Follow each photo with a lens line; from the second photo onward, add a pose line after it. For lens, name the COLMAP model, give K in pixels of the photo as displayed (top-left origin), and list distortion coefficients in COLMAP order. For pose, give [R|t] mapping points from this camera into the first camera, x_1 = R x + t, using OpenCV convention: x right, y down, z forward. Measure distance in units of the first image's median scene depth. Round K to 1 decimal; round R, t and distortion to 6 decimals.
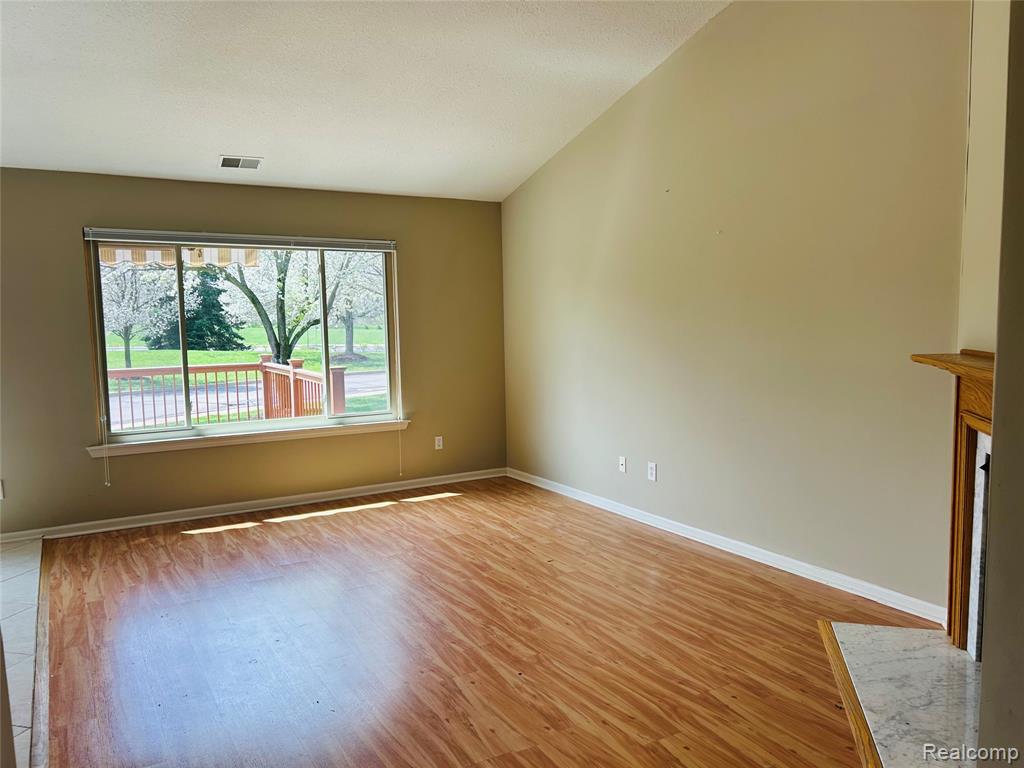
lens RADIAL K [[784.8, 0, 512.0], [0, 784.8, 383.5], [0, 0, 1]] dist [0.008493, -0.005228]
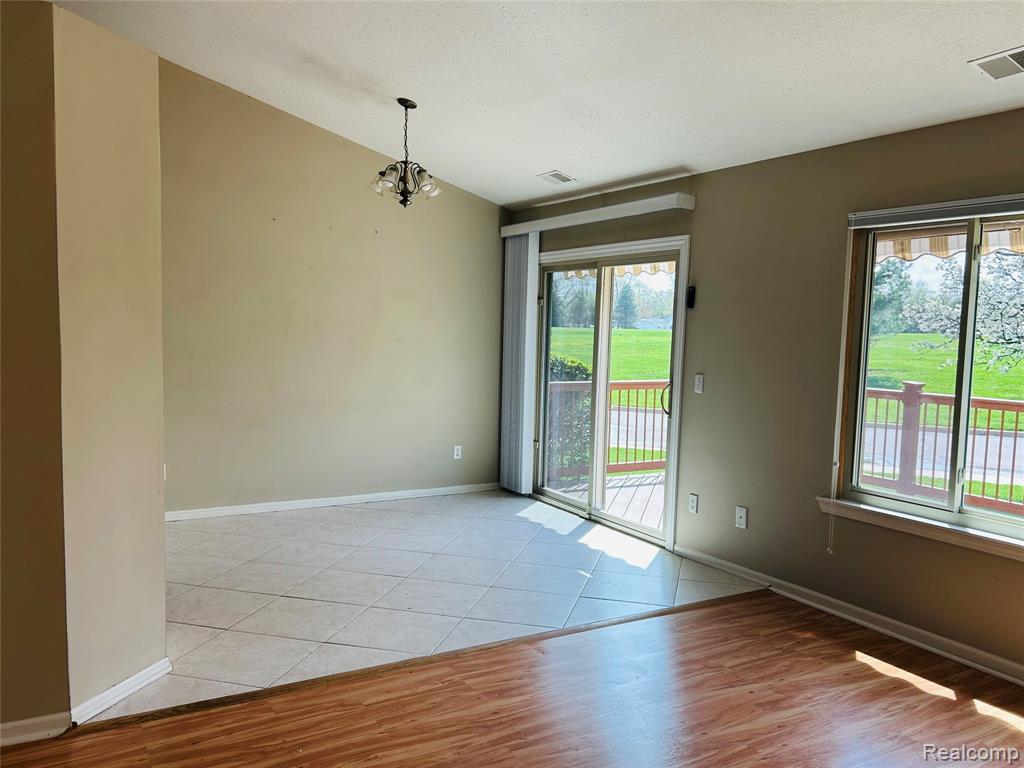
lens RADIAL K [[784.8, 0, 514.2], [0, 784.8, 387.0], [0, 0, 1]] dist [0.008493, -0.005228]
pose [[0.007018, 0.079462, -0.996813, 0.234610], [-0.113179, 0.990495, 0.078162, -0.055023], [0.993550, 0.112269, 0.015945, 0.682609]]
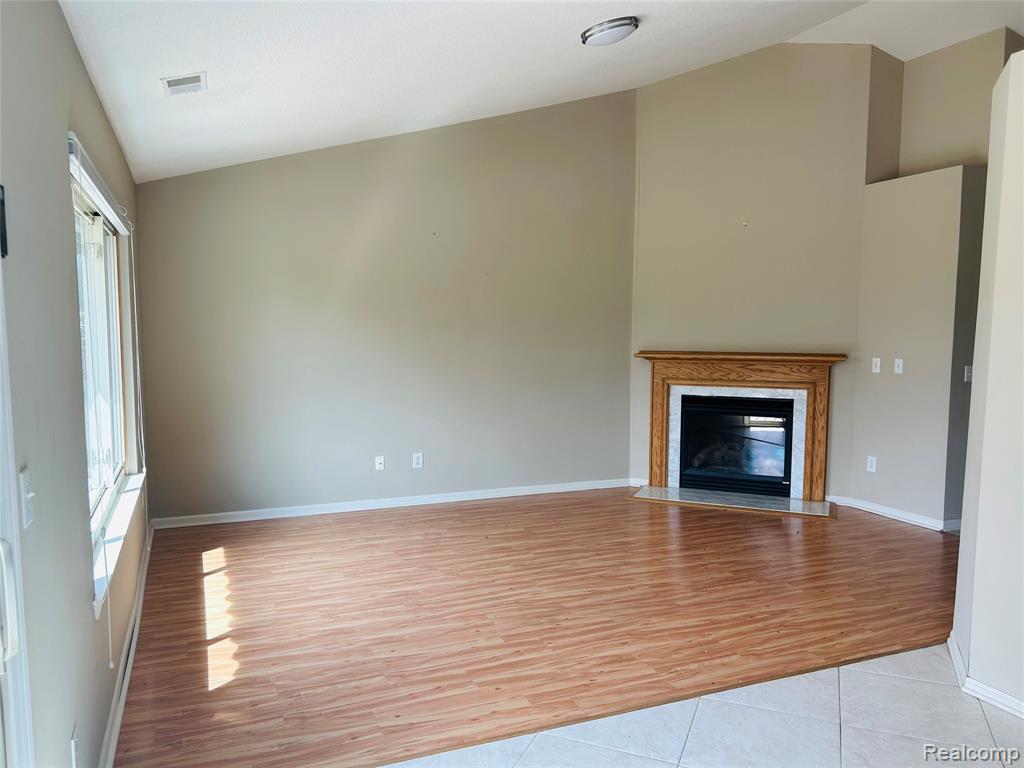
lens RADIAL K [[784.8, 0, 509.6], [0, 784.8, 389.2], [0, 0, 1]] dist [0.008493, -0.005228]
pose [[0.139315, -0.067324, 0.987957, -0.972031], [0.090584, 0.994370, 0.054988, -0.047810], [-0.986096, 0.081833, 0.144629, 0.685519]]
